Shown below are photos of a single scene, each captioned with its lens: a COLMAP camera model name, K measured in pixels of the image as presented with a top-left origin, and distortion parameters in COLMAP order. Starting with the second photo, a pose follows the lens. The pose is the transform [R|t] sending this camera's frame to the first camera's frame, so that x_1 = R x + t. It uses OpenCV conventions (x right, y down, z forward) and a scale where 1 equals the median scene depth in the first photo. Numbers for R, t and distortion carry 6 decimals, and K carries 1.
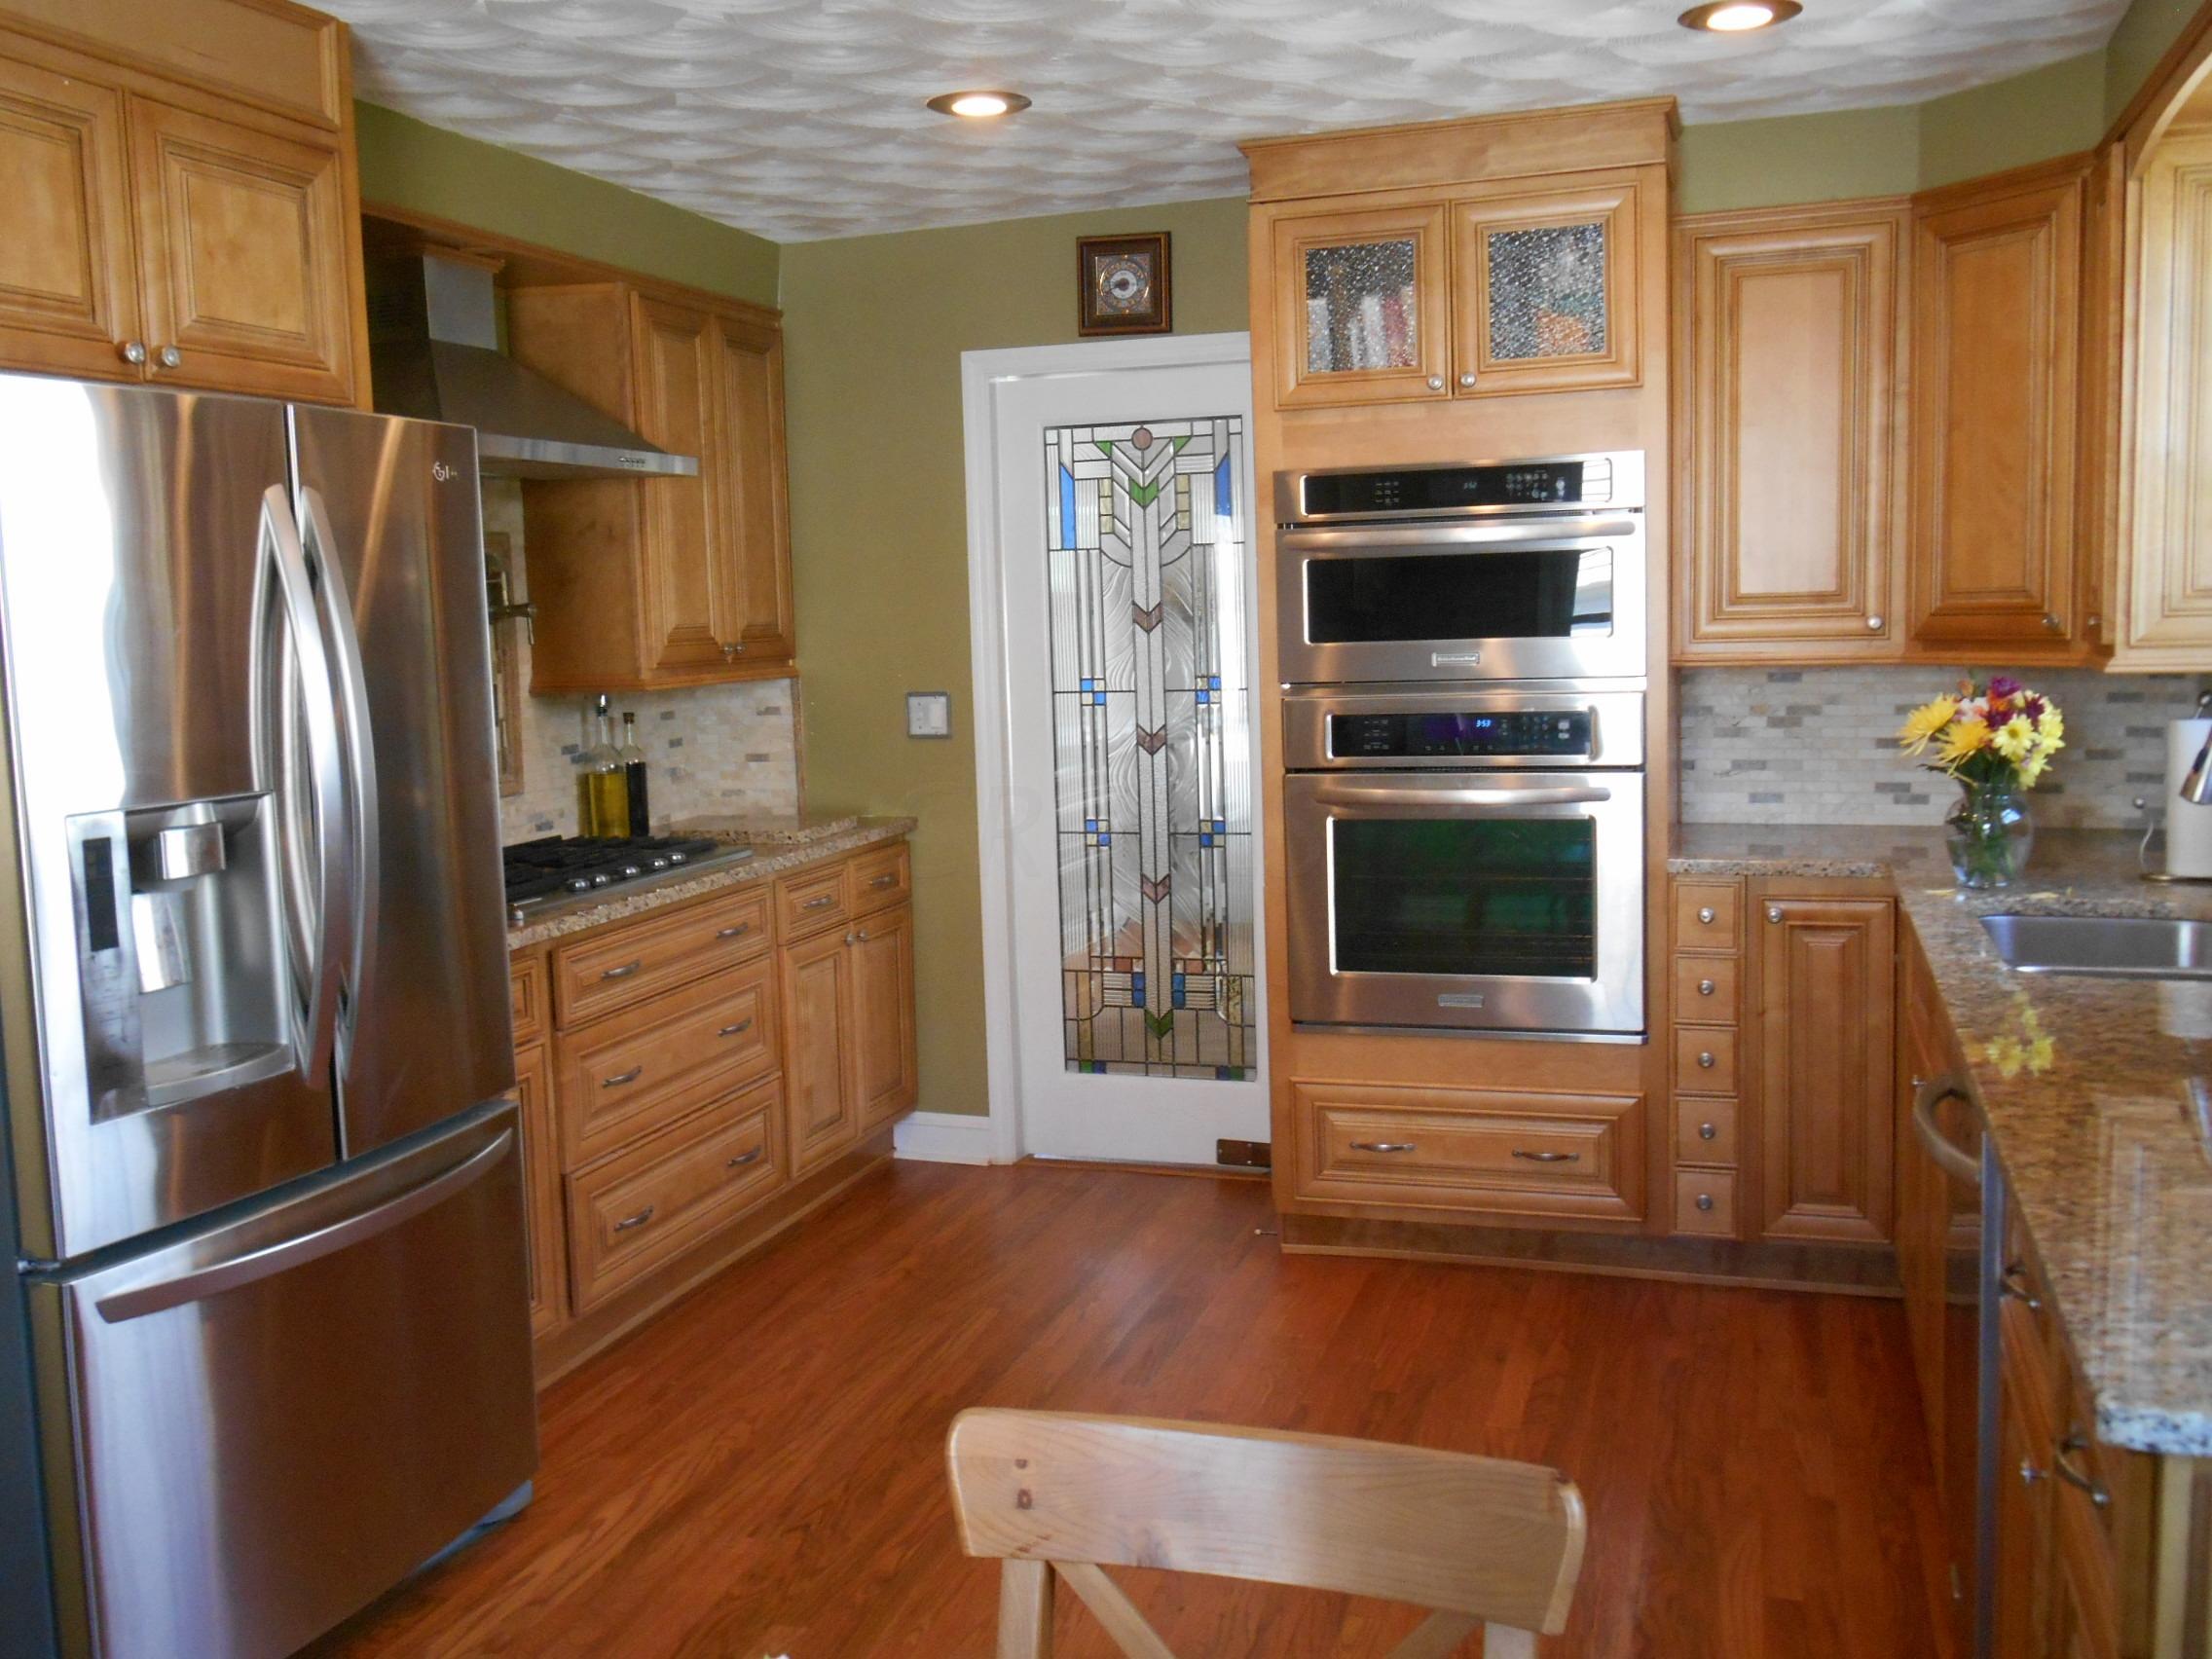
lens RADIAL K [[2057.0, 0, 1113.1], [0, 2057.0, 827.0], [0, 0, 1]] dist [0.021980, 0.000000]
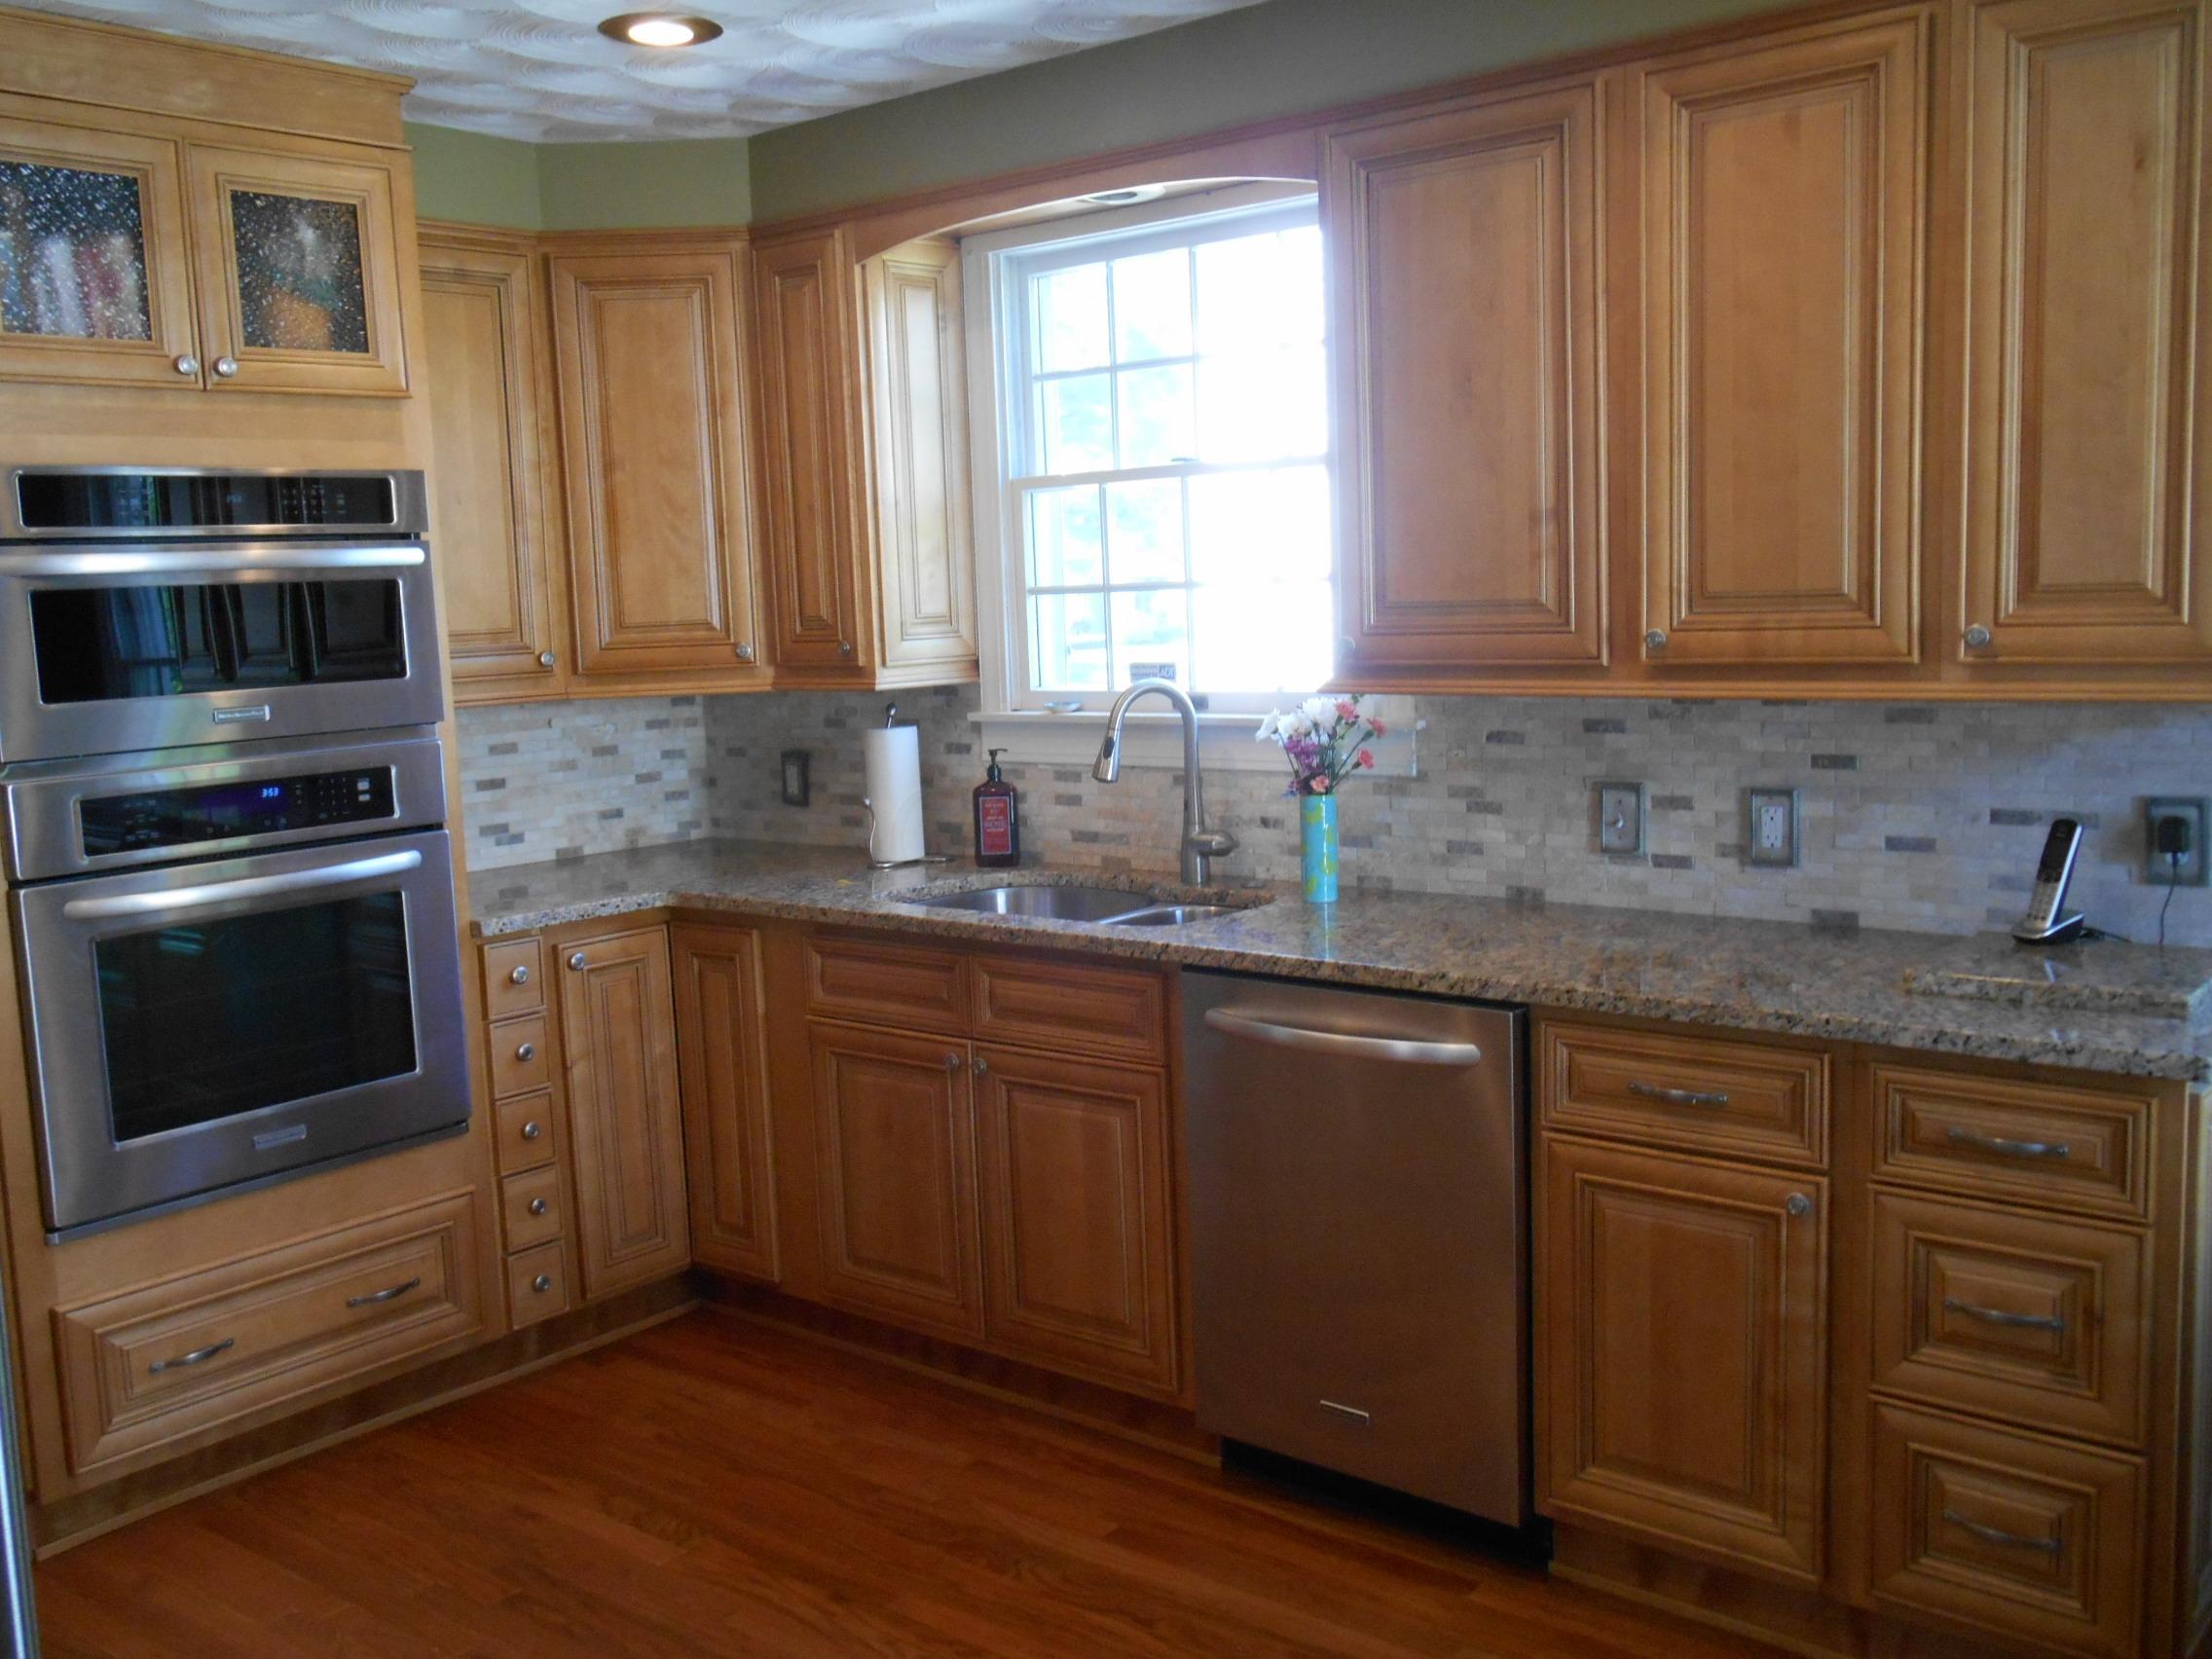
lens RADIAL K [[2057.0, 0, 1118.8], [0, 2057.0, 832.9], [0, 0, 1]] dist [0.021980, 0.000000]
pose [[0.349822, -0.100558, 0.931404, -0.459849], [0.130048, 0.989809, 0.058020, -0.038252], [-0.927746, 0.100831, 0.359334, 0.398495]]
